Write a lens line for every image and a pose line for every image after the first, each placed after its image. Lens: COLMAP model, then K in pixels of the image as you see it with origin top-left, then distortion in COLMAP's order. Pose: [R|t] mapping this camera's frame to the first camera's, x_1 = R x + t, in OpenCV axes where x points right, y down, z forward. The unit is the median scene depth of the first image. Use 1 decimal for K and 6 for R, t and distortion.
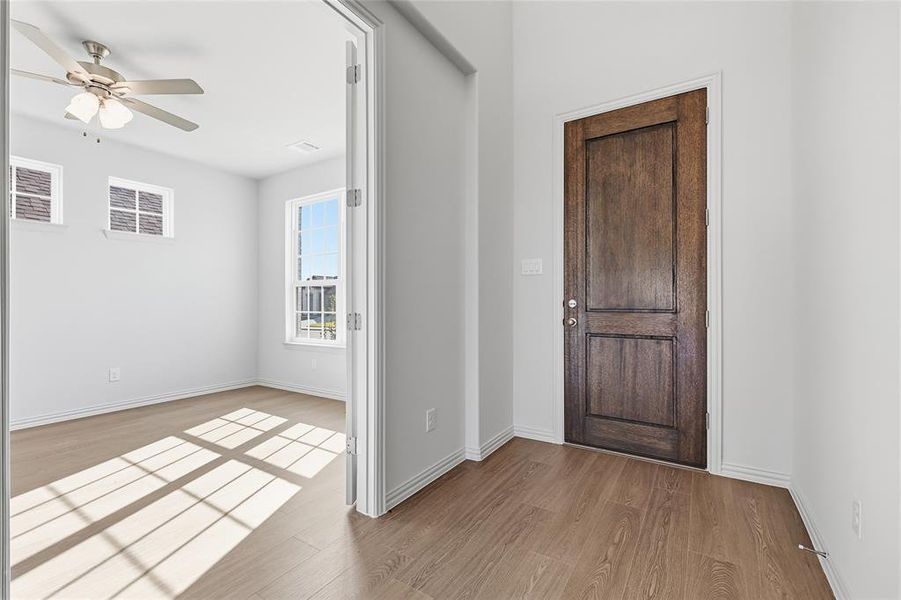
lens RADIAL K [[390.8, 0, 450.5], [0, 390.8, 300.0], [0, 0, 1]] dist [0.002010, 0.000046]
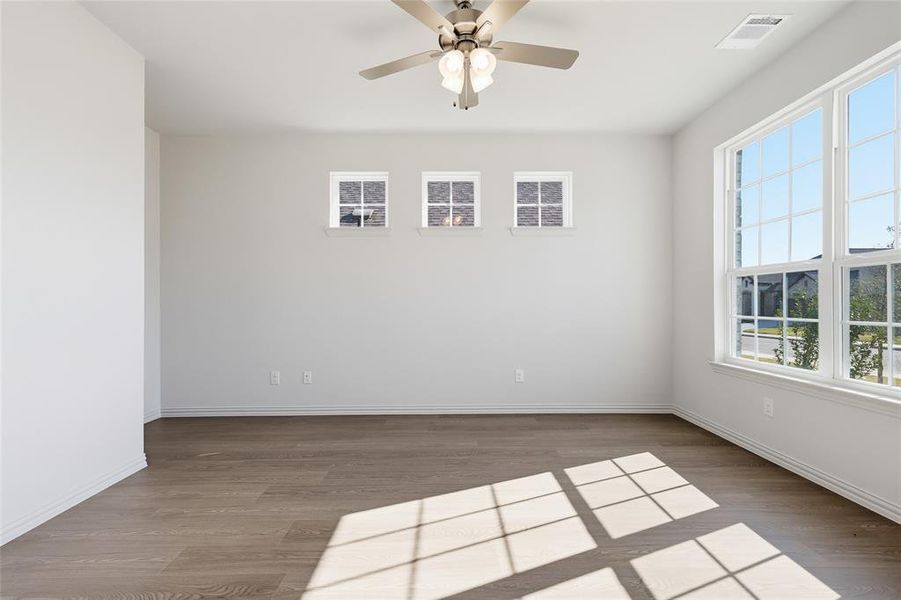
lens RADIAL K [[398.7, 0, 451.7], [0, 398.7, 302.9], [0, 0, 1]] dist [0.002537, 0.000230]
pose [[0.549679, -0.002551, -0.835372, -0.129032], [0.004493, 0.999990, -0.000097, 0.010828], [0.835364, -0.003700, 0.549685, 0.324722]]
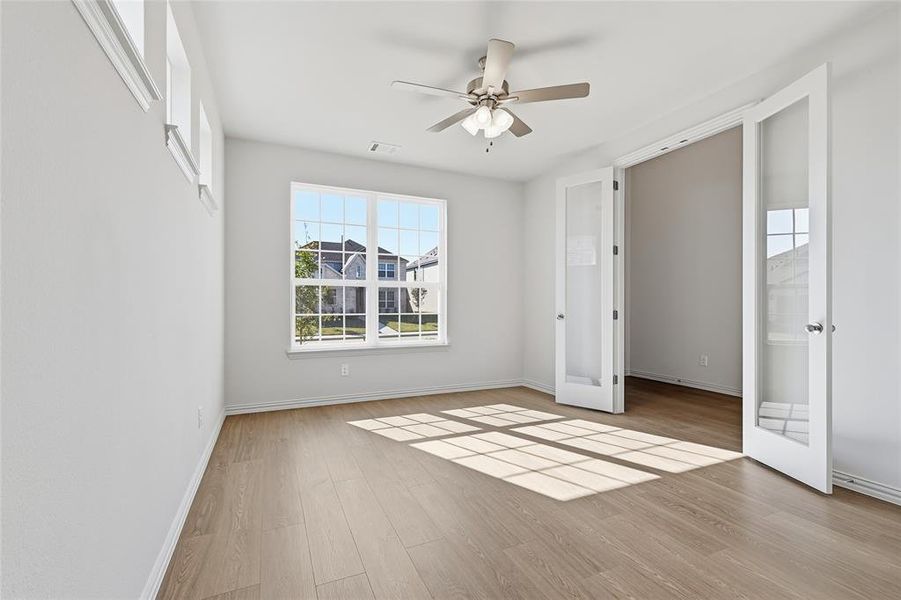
lens RADIAL K [[398.7, 0, 451.7], [0, 398.7, 302.9], [0, 0, 1]] dist [0.002537, 0.000230]
pose [[0.542241, 0.001644, 0.840222, -1.167142], [-0.006343, 0.999978, 0.002137, 0.001980], [-0.840199, -0.006488, 0.542239, 0.314152]]
